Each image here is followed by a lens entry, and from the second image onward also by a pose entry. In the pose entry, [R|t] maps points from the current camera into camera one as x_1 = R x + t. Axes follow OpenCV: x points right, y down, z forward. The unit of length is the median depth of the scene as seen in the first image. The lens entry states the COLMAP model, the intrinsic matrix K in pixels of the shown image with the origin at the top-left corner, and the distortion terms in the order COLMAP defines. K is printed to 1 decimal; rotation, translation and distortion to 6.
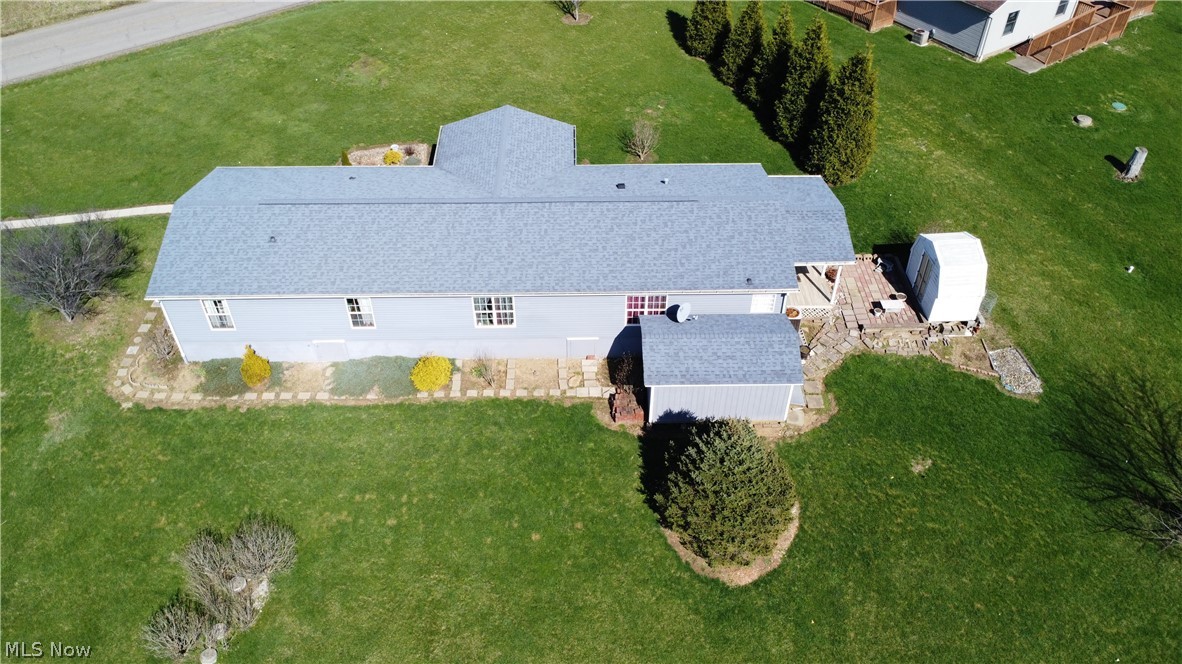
lens RADIAL K [[882.7, 0, 590.0], [0, 882.7, 334.9], [0, 0, 1]] dist [0.005375, -0.006919]
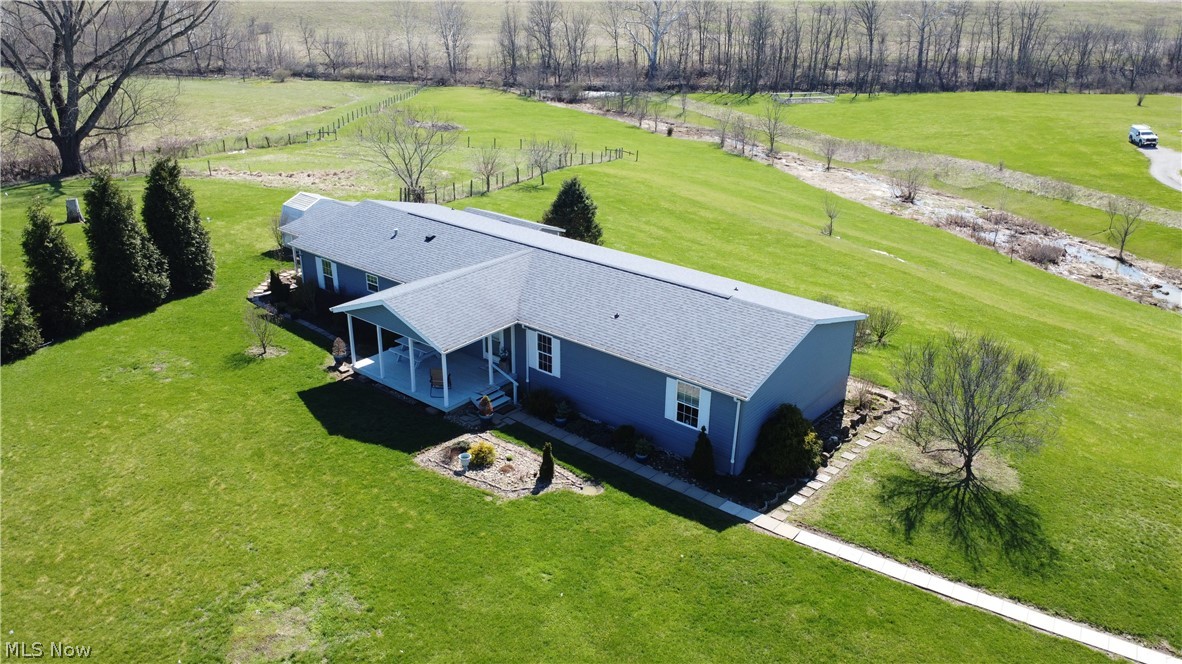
lens RADIAL K [[882.7, 0, 591.9], [0, 882.7, 334.1], [0, 0, 1]] dist [0.005375, -0.006919]
pose [[-0.763559, -0.261751, 0.590309, -0.833601], [0.426012, 0.482803, 0.765124, -0.909619], [-0.485275, 0.835696, -0.257139, 1.376058]]
